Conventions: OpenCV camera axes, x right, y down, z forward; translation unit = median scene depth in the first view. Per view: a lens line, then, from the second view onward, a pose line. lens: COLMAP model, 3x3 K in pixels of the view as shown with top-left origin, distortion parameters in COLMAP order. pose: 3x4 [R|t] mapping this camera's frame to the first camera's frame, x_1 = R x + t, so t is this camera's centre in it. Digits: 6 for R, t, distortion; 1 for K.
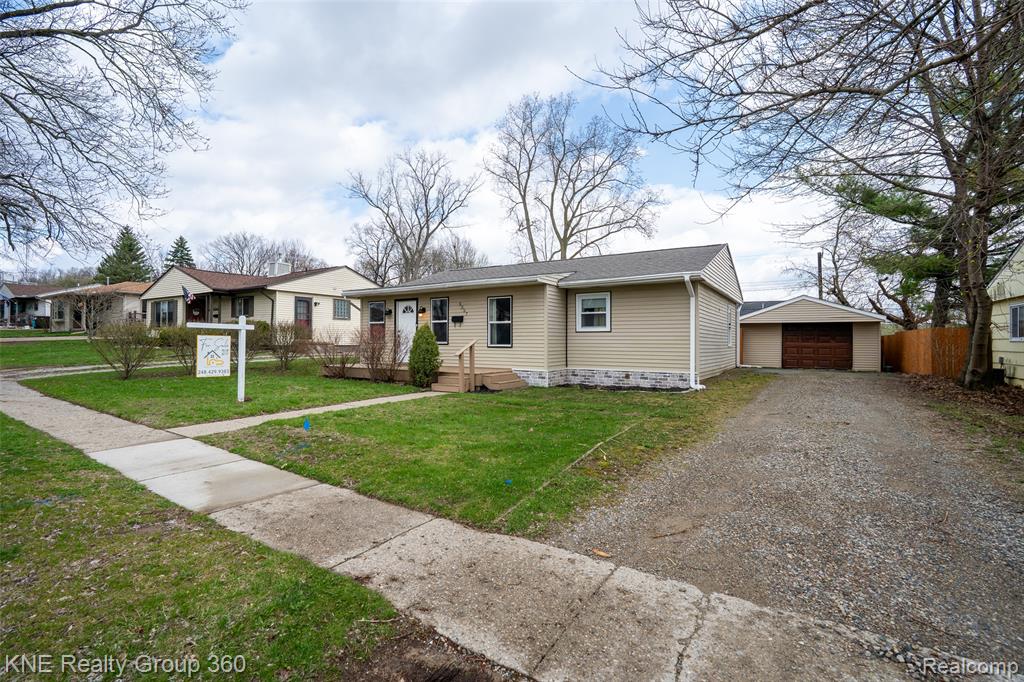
lens RADIAL K [[473.1, 0, 512.0], [0, 473.1, 341.0], [0, 0, 1]] dist [-0.049121, 0.000351]
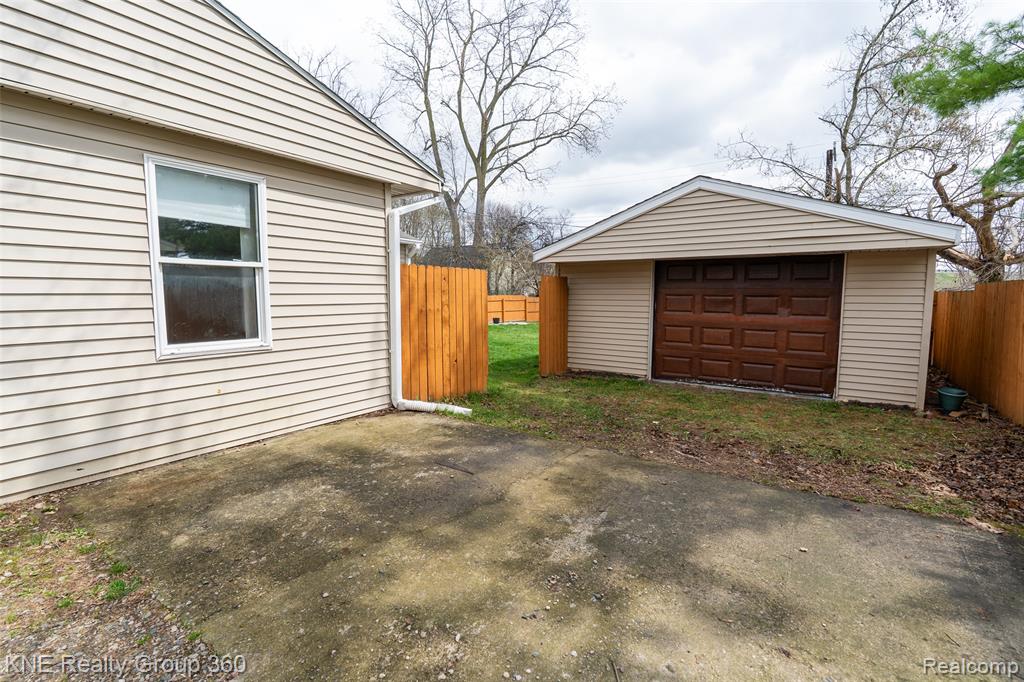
lens RADIAL K [[463.4, 0, 512.0], [0, 463.4, 341.0], [0, 0, 1]] dist [-0.015598, -0.000134]
pose [[0.998628, 0.000226, -0.052370, 0.518024], [0.005165, 0.994690, 0.102784, -0.013948], [0.052116, -0.102913, 0.993324, 0.653352]]
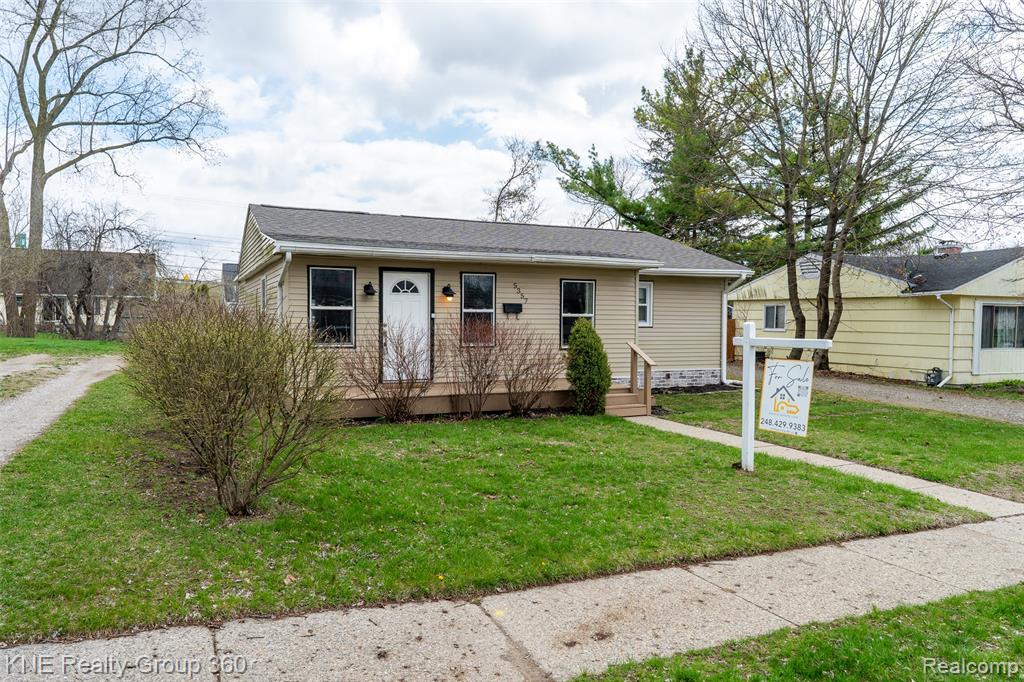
lens RADIAL K [[668.8, 0, 485.2], [0, 668.8, 343.1], [0, 0, 1]] dist [0.000529, 0.001026]
pose [[0.567458, -0.030809, 0.822825, -0.633946], [-0.007782, 0.999054, 0.042775, -0.026176], [-0.823365, -0.030676, 0.566682, 0.351449]]
